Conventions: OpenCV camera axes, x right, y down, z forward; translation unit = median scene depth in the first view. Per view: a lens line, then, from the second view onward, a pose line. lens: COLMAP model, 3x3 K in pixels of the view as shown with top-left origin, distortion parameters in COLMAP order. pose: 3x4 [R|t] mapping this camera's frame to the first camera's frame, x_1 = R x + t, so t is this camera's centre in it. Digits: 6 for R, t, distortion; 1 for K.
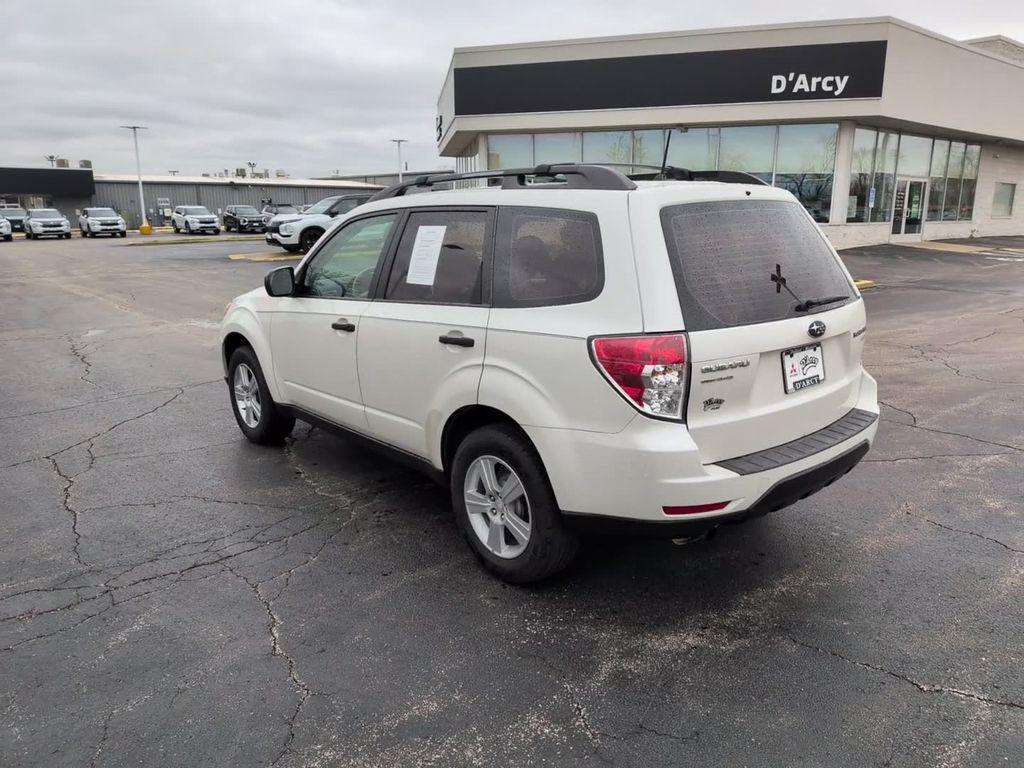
lens RADIAL K [[760.7, 0, 518.1], [0, 760.7, 399.9], [0, 0, 1]] dist [0.007614, -0.016543]
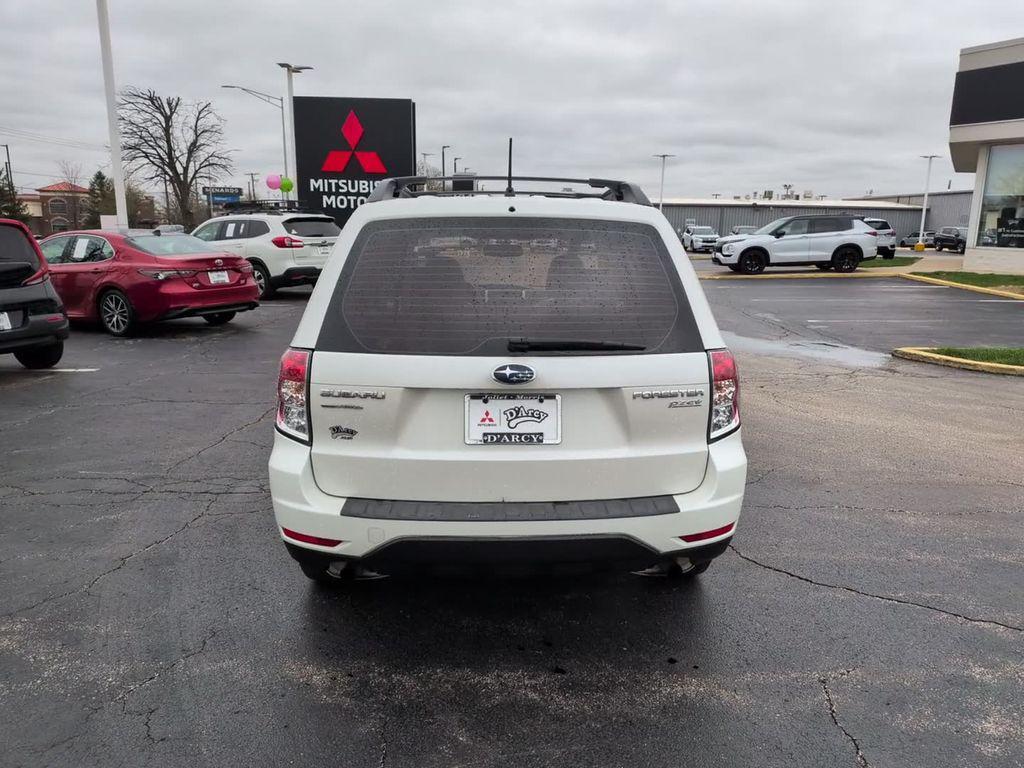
lens RADIAL K [[744.5, 0, 528.9], [0, 744.5, 398.3], [0, 0, 1]] dist [0.050940, -0.065519]
pose [[0.759306, 0.158719, -0.631081, 0.155348], [-0.174660, 0.983922, 0.037312, -0.017091], [0.626856, 0.081893, 0.774819, 0.067579]]
